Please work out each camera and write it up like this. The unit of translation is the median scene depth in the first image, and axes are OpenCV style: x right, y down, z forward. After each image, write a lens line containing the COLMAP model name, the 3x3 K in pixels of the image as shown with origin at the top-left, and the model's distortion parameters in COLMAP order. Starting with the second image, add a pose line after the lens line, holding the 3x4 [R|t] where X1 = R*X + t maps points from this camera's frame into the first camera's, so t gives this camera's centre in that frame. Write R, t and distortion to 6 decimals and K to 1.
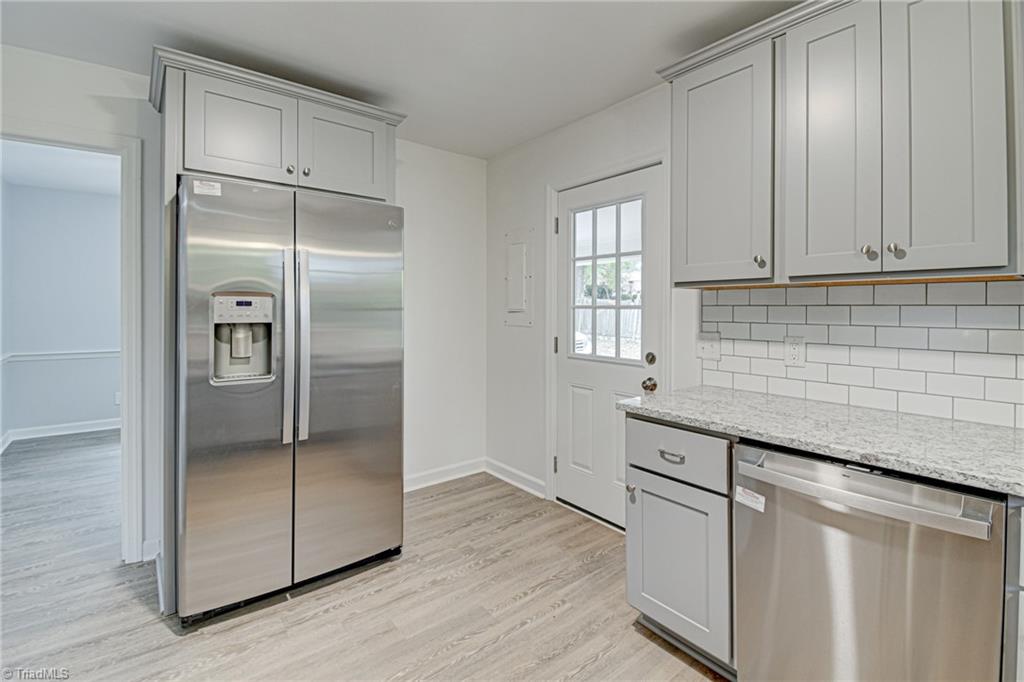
lens RADIAL K [[453.8, 0, 523.7], [0, 453.8, 305.7], [0, 0, 1]] dist [0.007946, -0.010690]
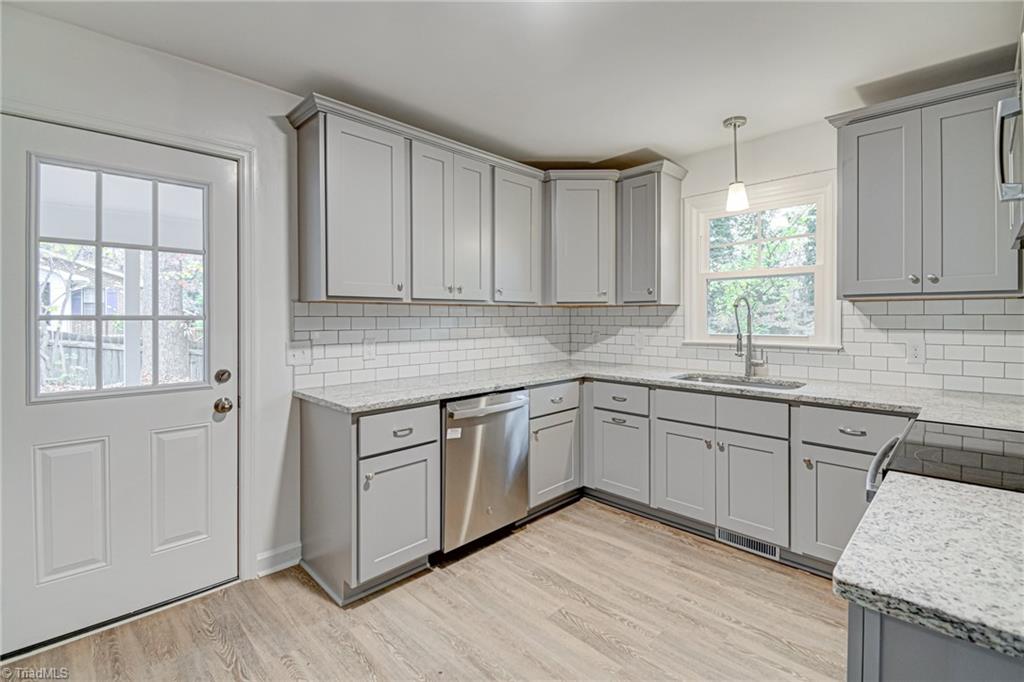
lens RADIAL K [[453.8, 0, 520.6], [0, 453.8, 318.4], [0, 0, 1]] dist [0.007946, -0.010690]
pose [[-0.093292, -0.003210, 0.995634, -0.824350], [-0.003976, 0.999988, 0.002852, -0.000553], [-0.995631, -0.003692, -0.093304, 0.641469]]
